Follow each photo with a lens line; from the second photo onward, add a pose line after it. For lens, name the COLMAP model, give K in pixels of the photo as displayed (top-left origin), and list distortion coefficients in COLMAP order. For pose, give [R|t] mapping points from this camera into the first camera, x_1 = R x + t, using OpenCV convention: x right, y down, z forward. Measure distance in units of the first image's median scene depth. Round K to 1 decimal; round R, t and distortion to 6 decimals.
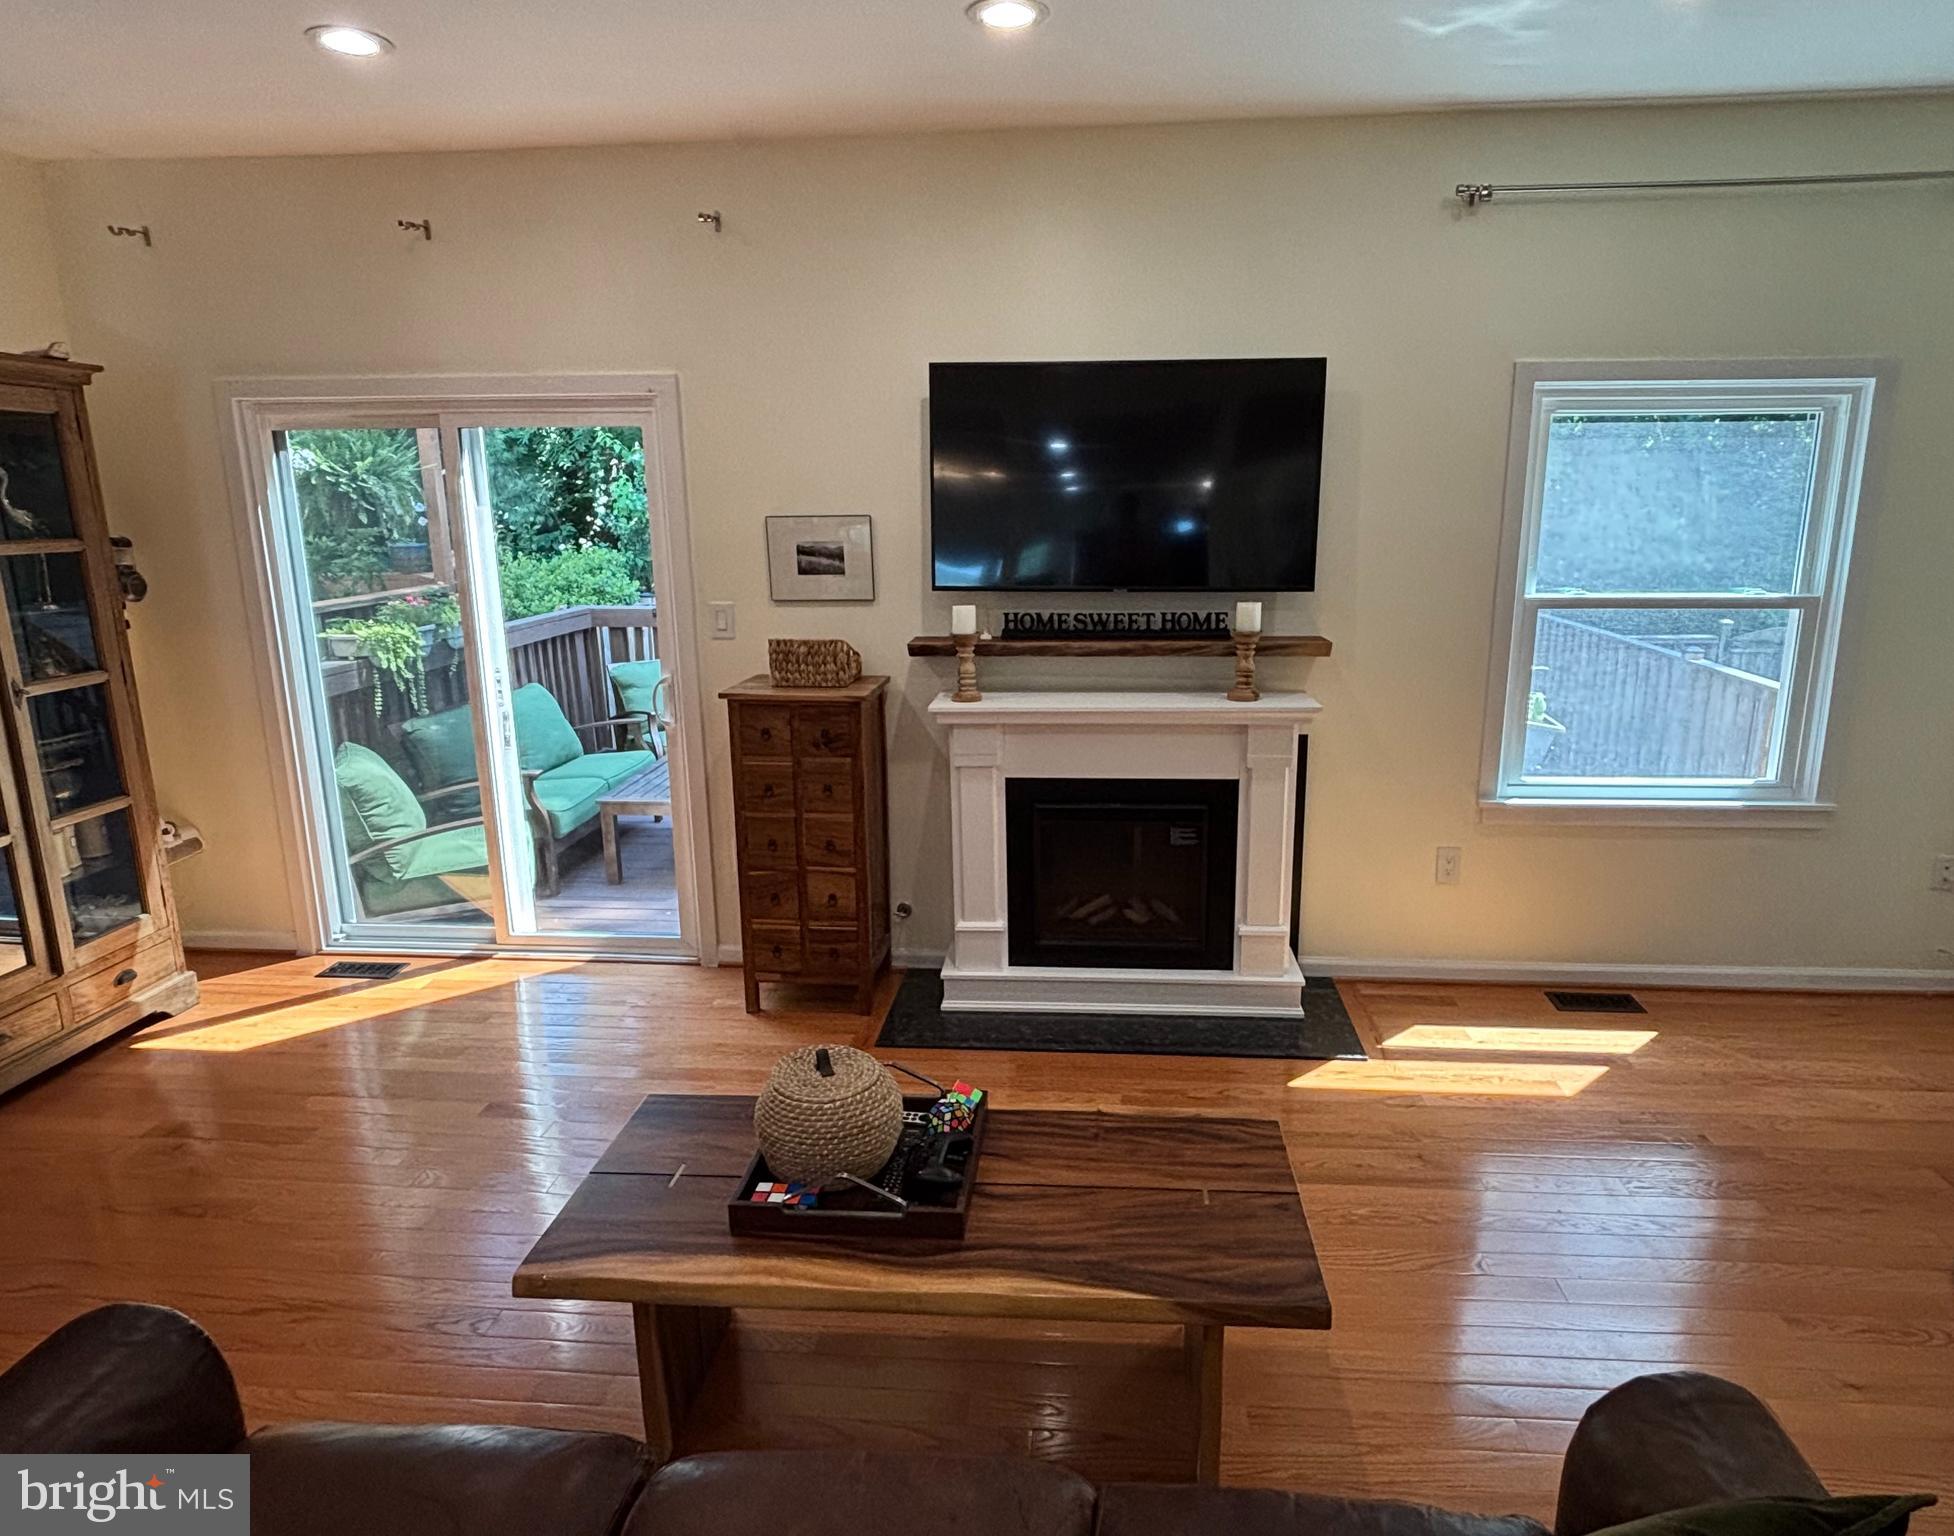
lens RADIAL K [[1171.1, 0, 986.1], [0, 1171.1, 764.6], [0, 0, 1]] dist [0.008867, -0.015832]
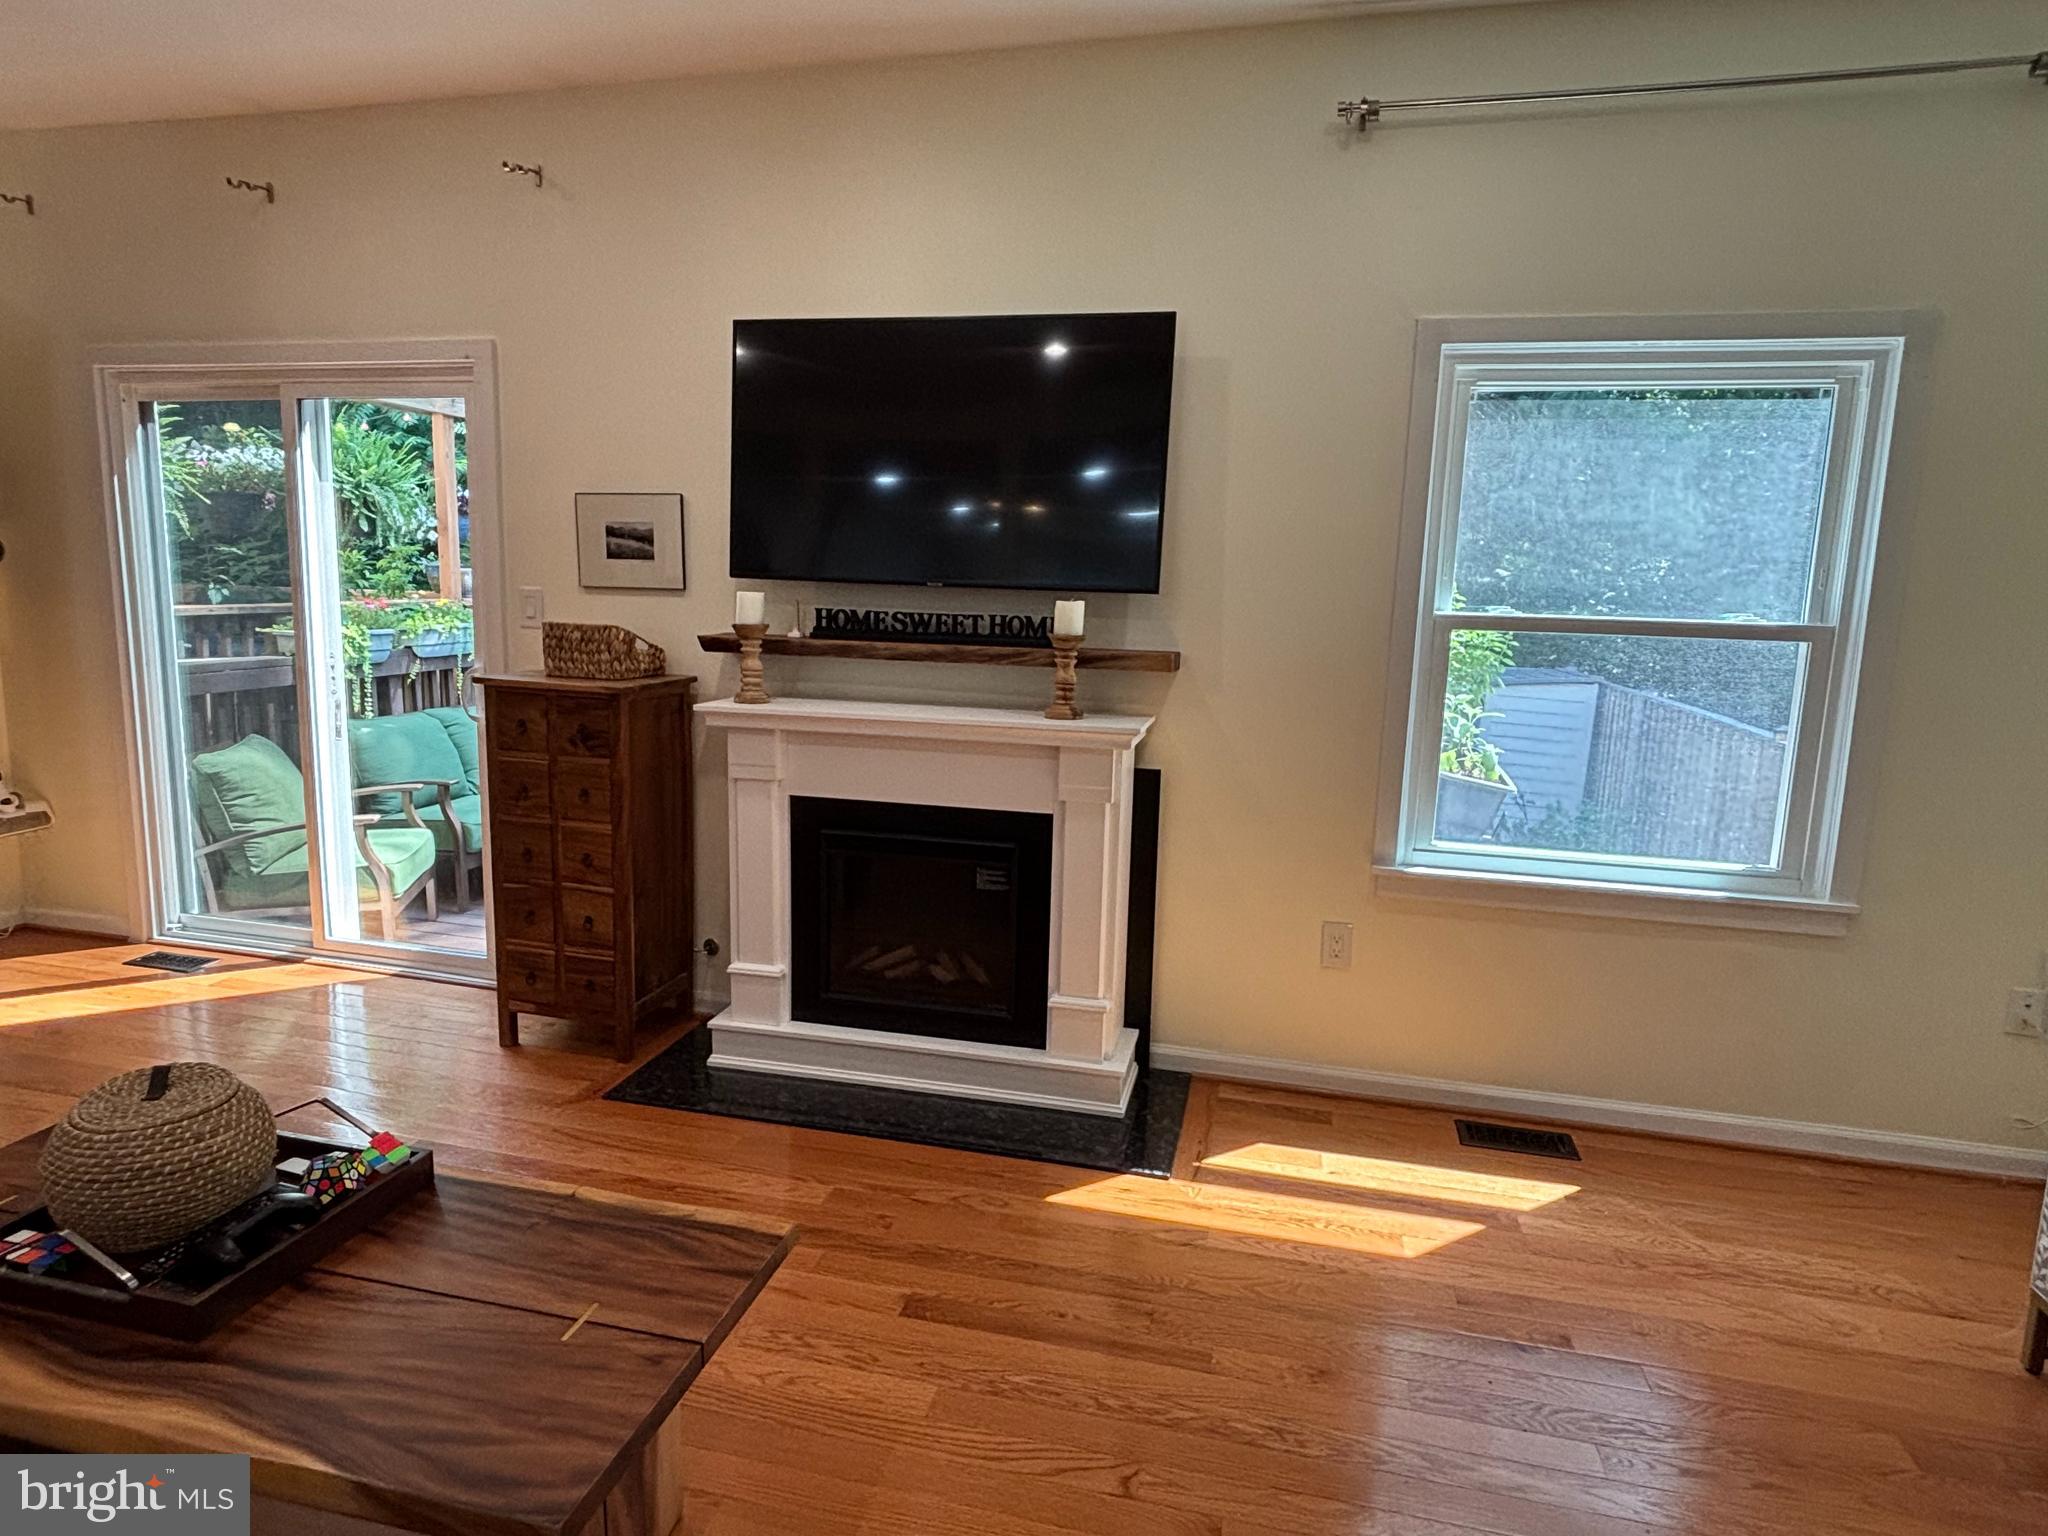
lens RADIAL K [[1155.3, 0, 1020.1], [0, 1155.3, 767.6], [0, 0, 1]] dist [0.002359, -0.006390]
pose [[0.986257, 0.061361, -0.153399, 0.306486], [-0.072197, 0.995198, -0.066092, 0.033998], [0.148607, 0.076258, 0.985952, 0.188971]]
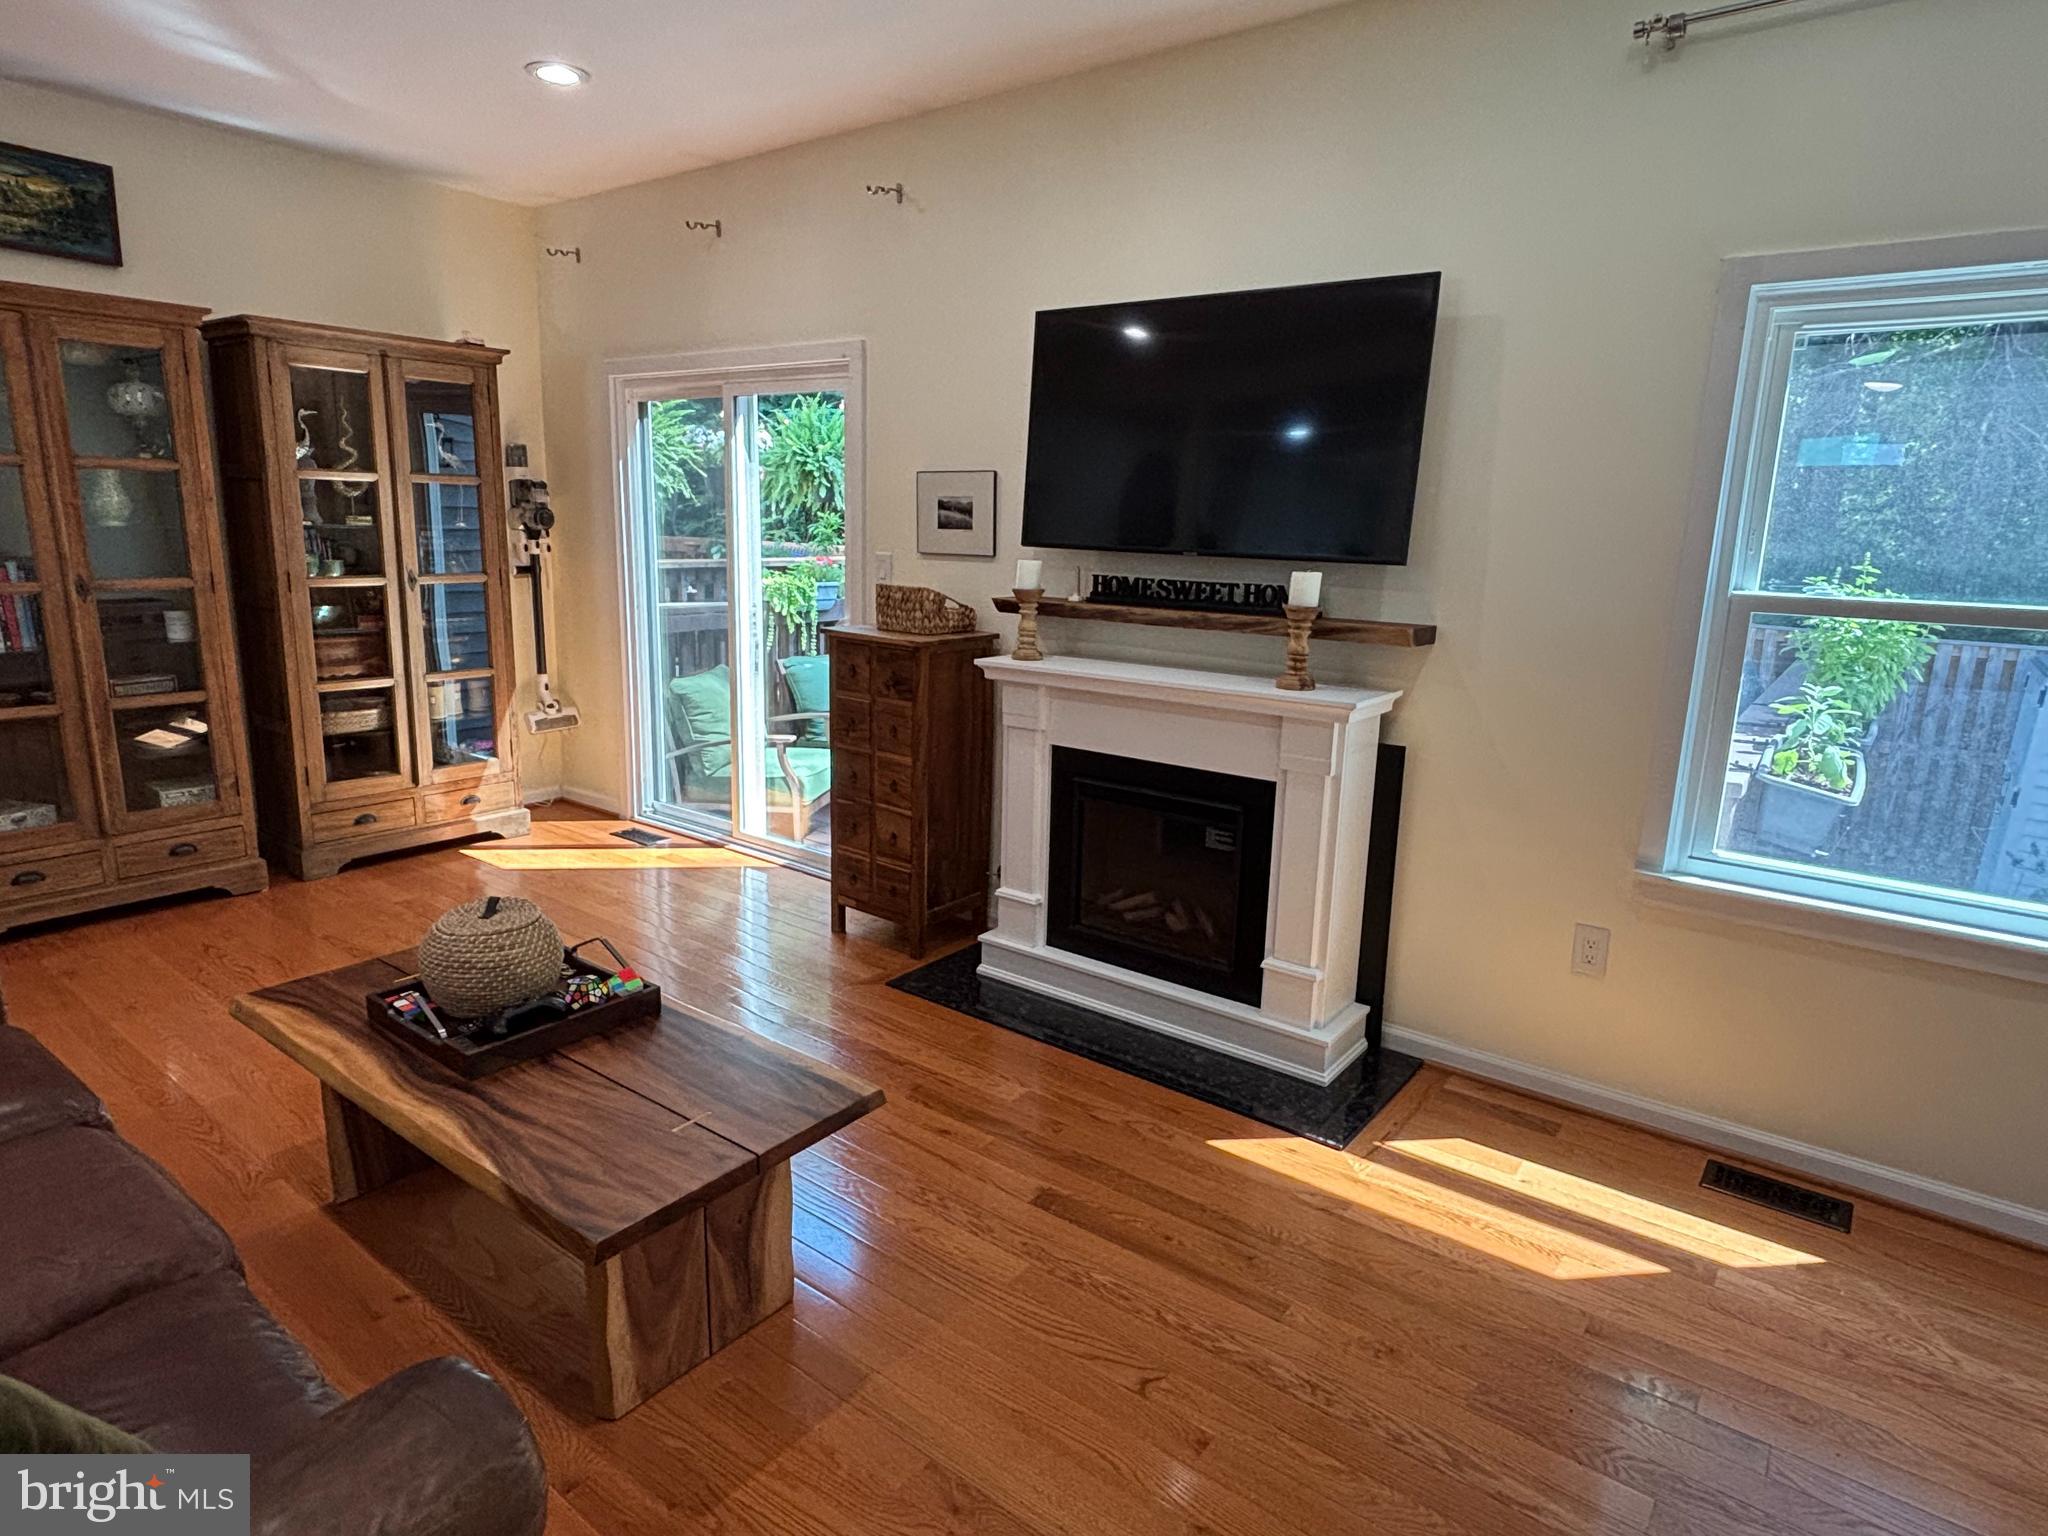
lens RADIAL K [[1155.3, 0, 1016.6], [0, 1155.3, 768.1], [0, 0, 1]] dist [0.002359, -0.006390]
pose [[0.834327, 0.146940, -0.531326, 0.485227], [-0.157849, 0.987143, 0.025133, 0.011093], [0.528188, 0.062900, 0.846794, 0.190752]]
